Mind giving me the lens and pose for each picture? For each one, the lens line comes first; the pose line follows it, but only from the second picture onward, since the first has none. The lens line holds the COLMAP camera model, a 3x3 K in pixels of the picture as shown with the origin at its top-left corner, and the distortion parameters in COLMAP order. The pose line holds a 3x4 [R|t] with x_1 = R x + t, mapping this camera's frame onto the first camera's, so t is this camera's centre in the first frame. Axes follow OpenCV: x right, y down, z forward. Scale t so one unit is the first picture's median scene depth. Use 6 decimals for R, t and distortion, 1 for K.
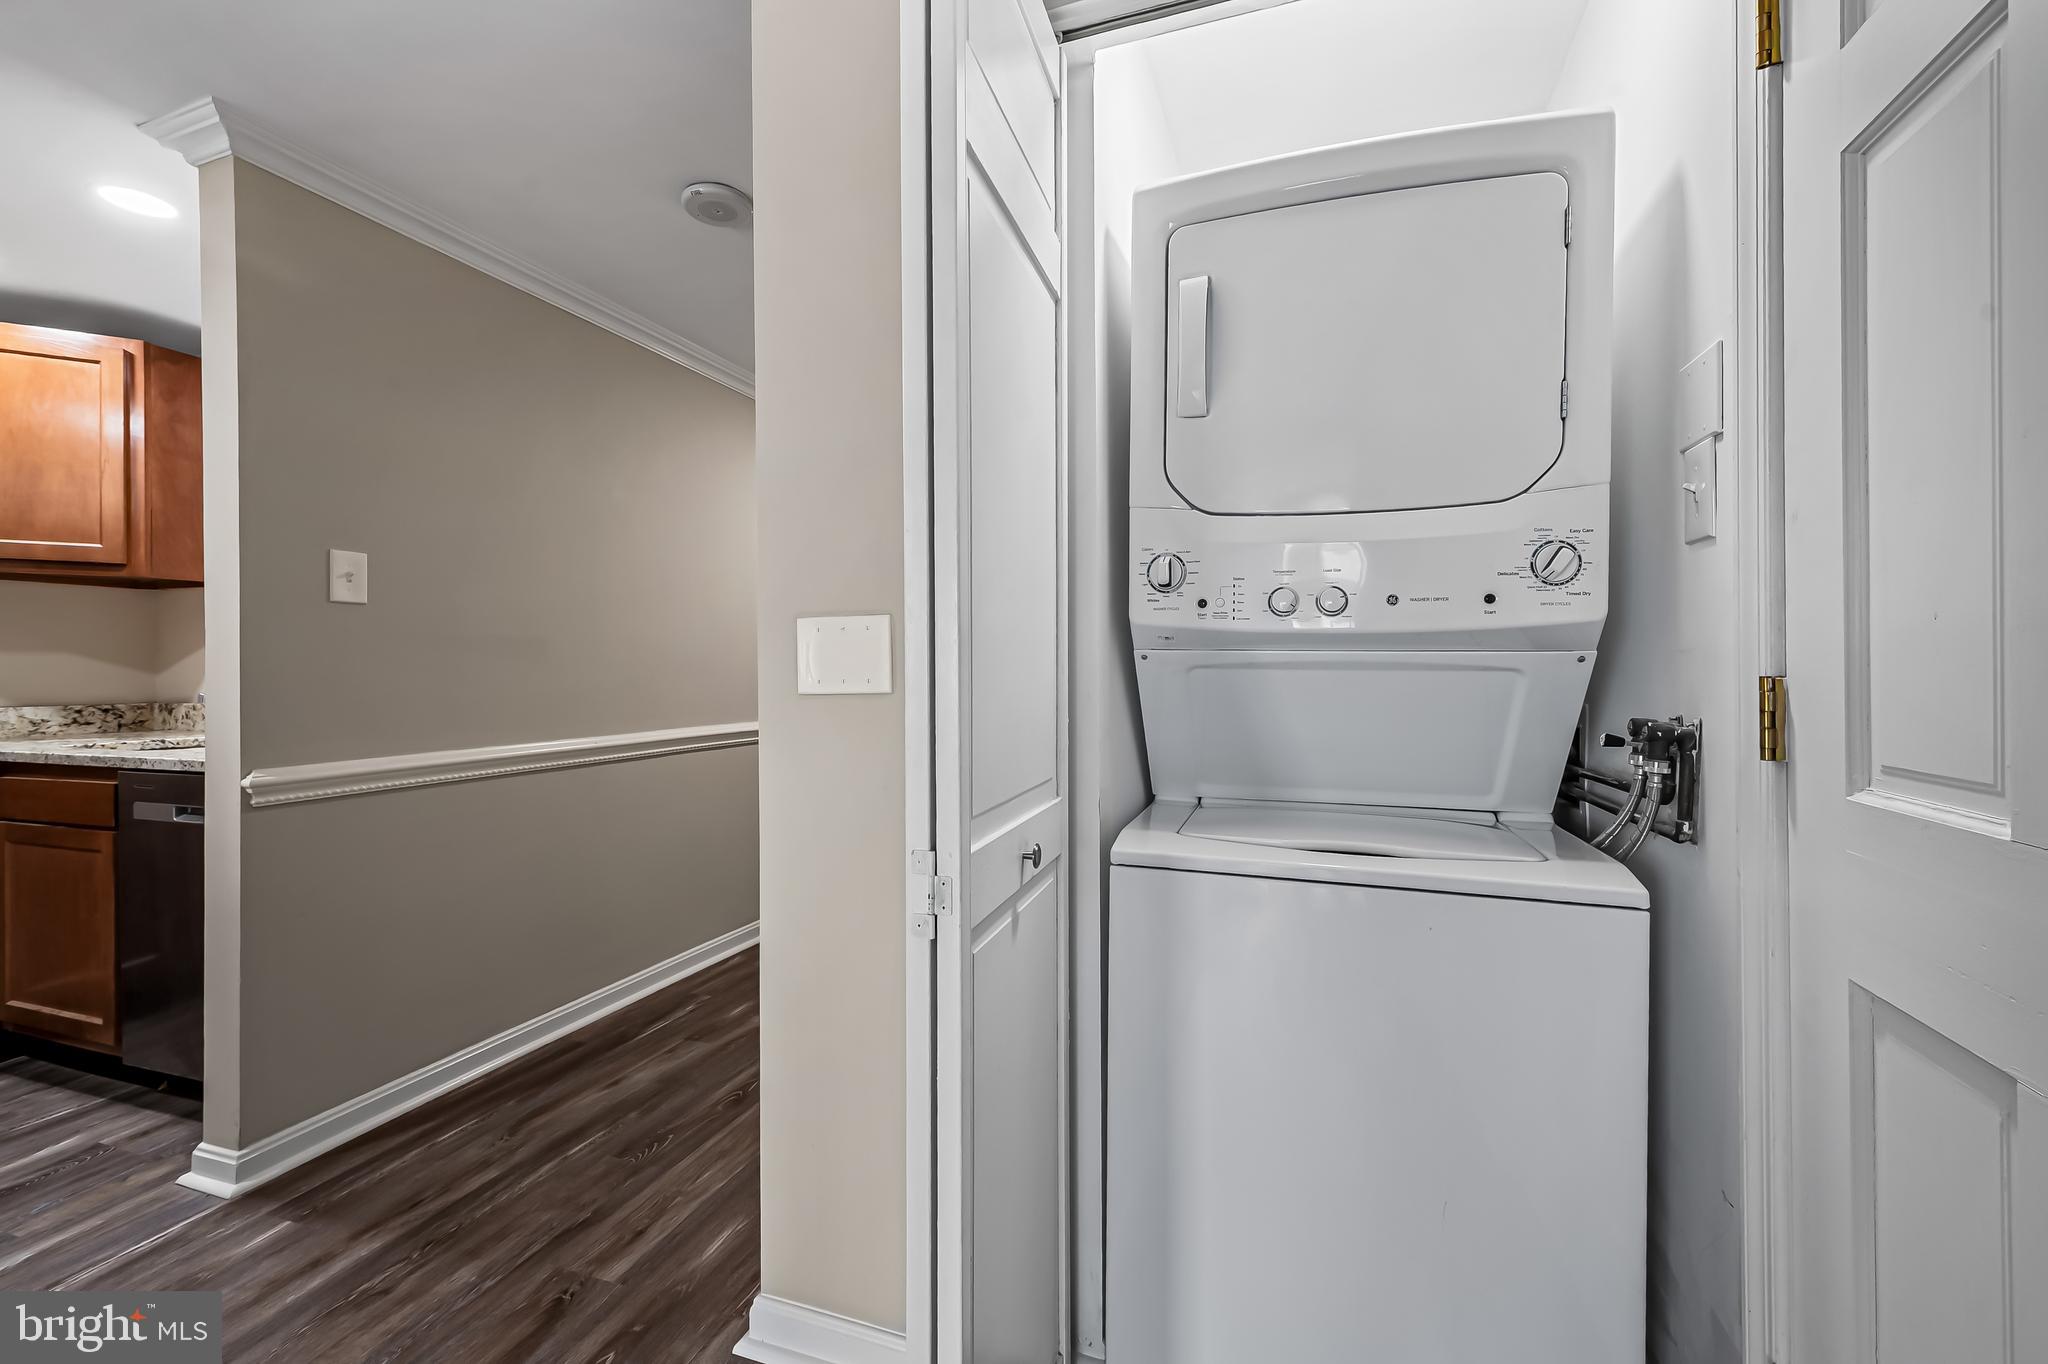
lens RADIAL K [[824.2, 0, 1037.3], [0, 824.2, 670.3], [0, 0, 1]] dist [0.008443, -0.001934]
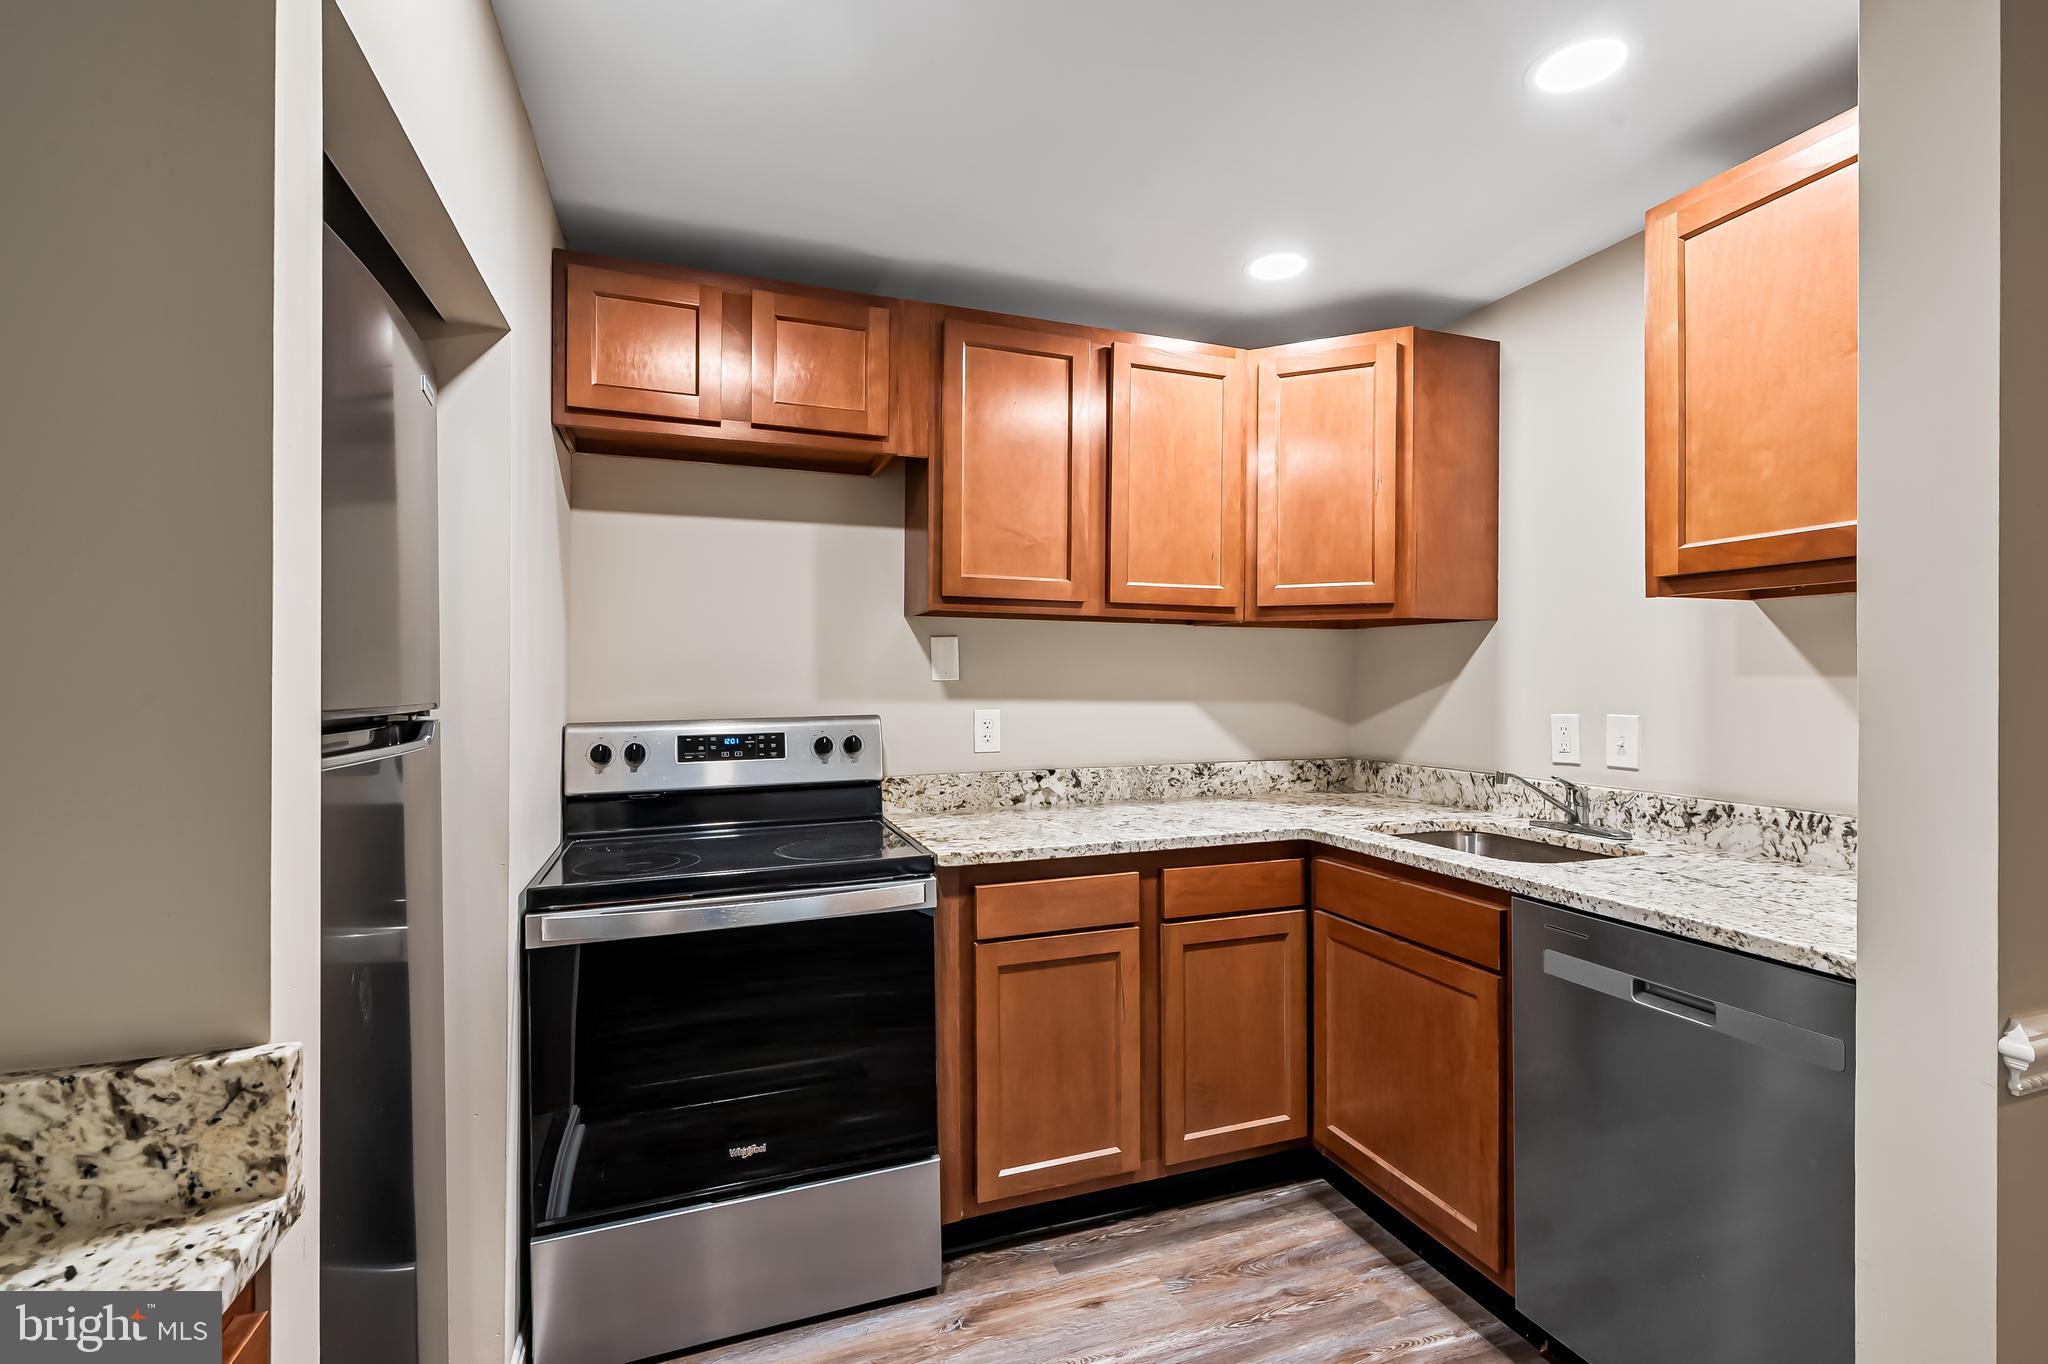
lens RADIAL K [[930.7, 0, 1030.6], [0, 930.7, 680.6], [0, 0, 1]] dist [0.005851, -0.002132]
pose [[0.625997, 0.005760, -0.779804, -0.609488], [-0.005755, 0.999980, 0.002766, -0.052192], [0.779804, 0.002756, 0.626017, 0.143635]]
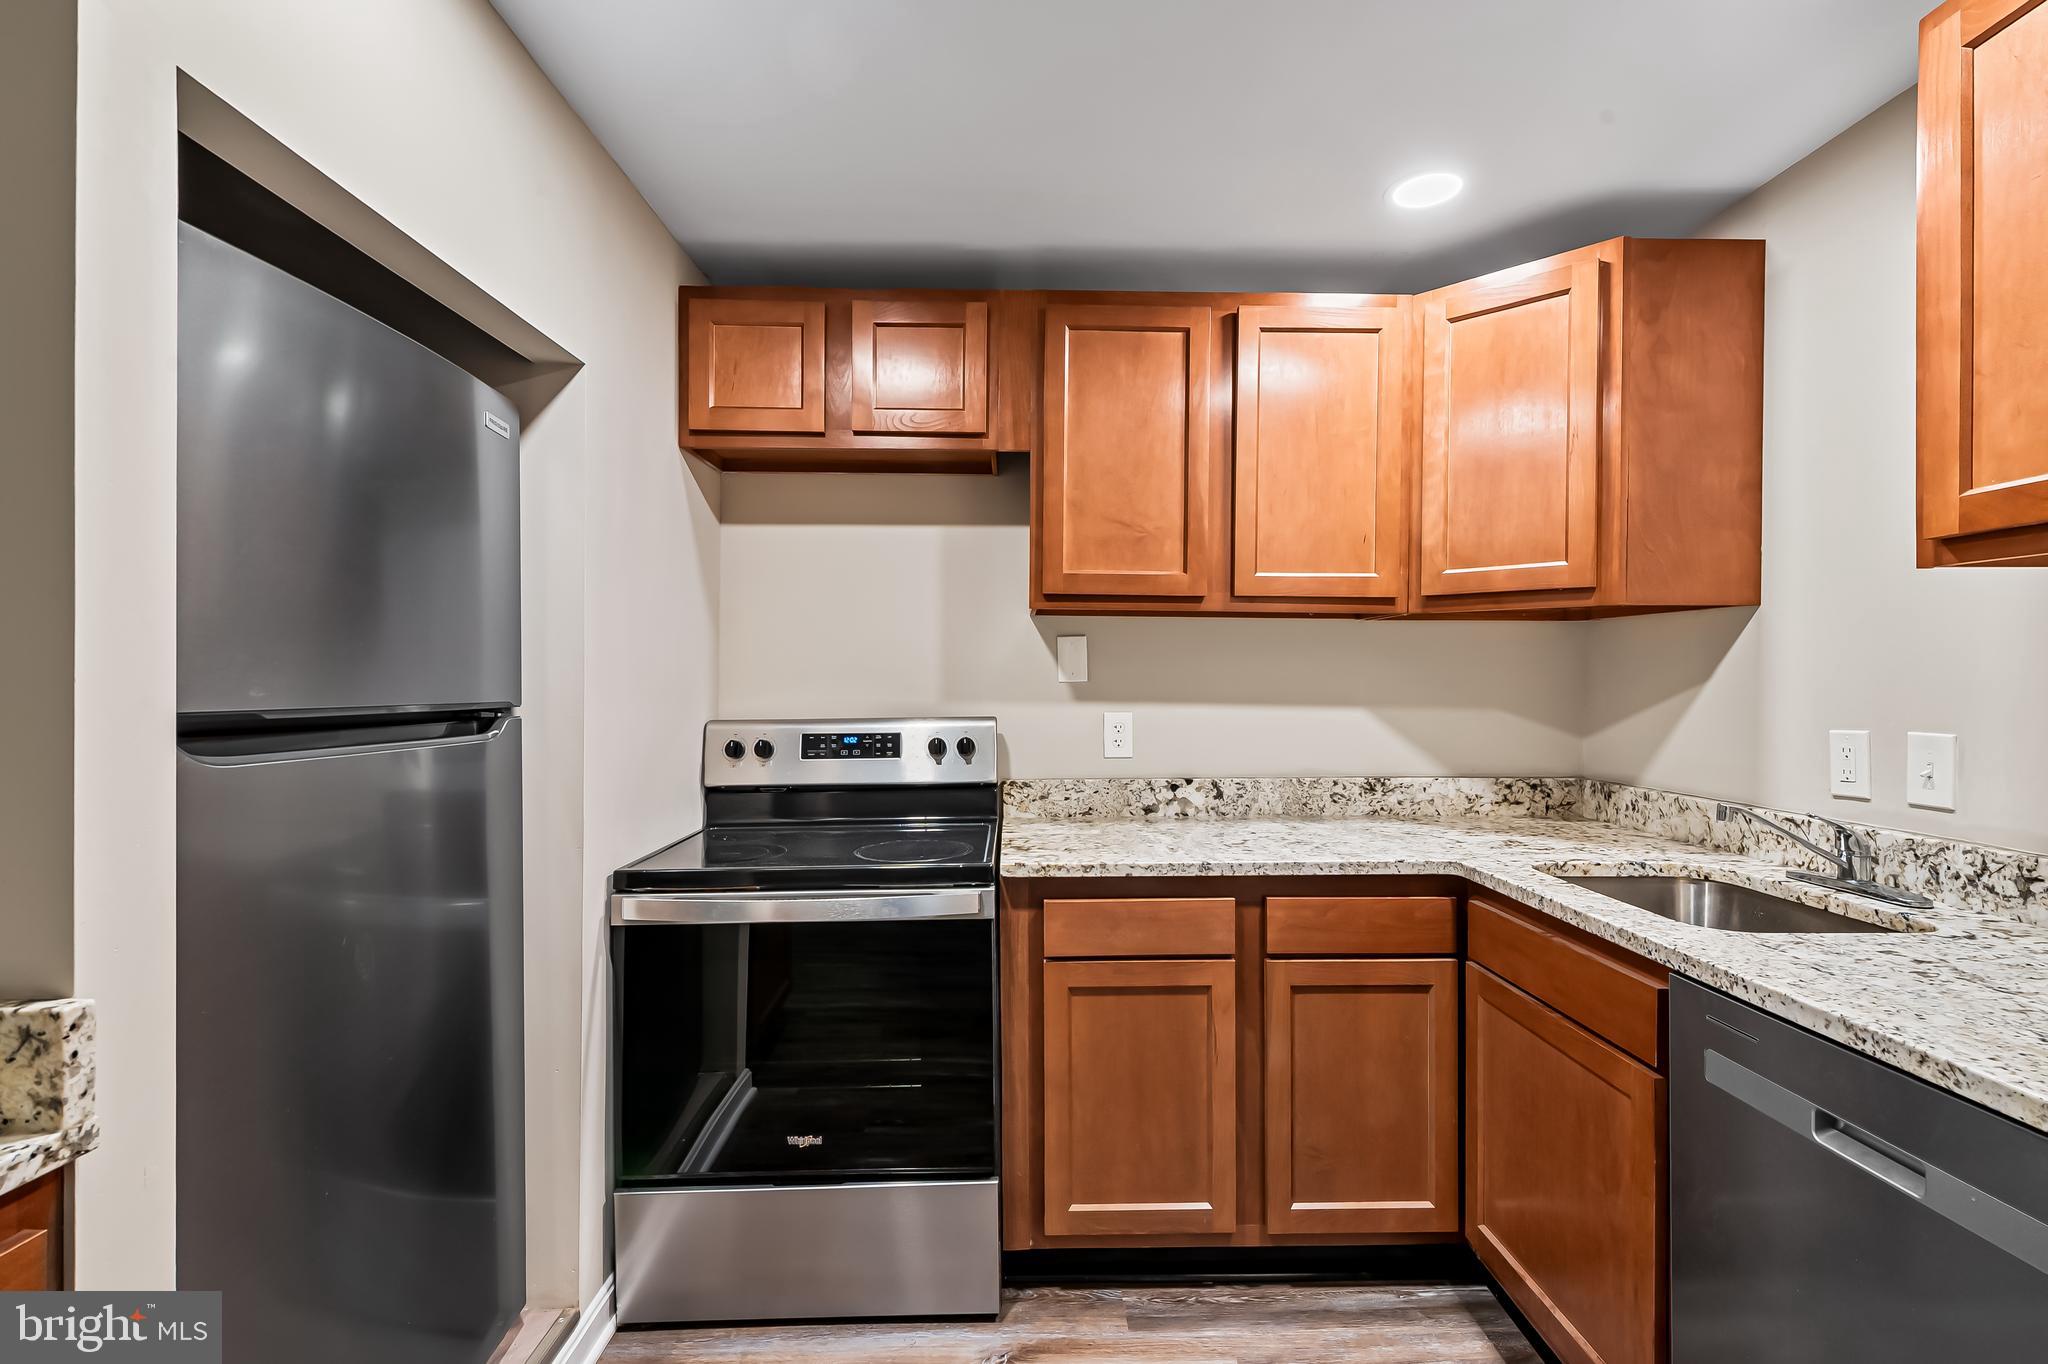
lens RADIAL K [[930.7, 0, 1027.6], [0, 930.7, 682.8], [0, 0, 1]] dist [0.005851, -0.002132]
pose [[0.335369, 0.010029, -0.942033, -0.557807], [-0.007079, 0.999942, 0.008125, -0.055393], [0.942060, 0.003944, 0.335421, 0.332624]]
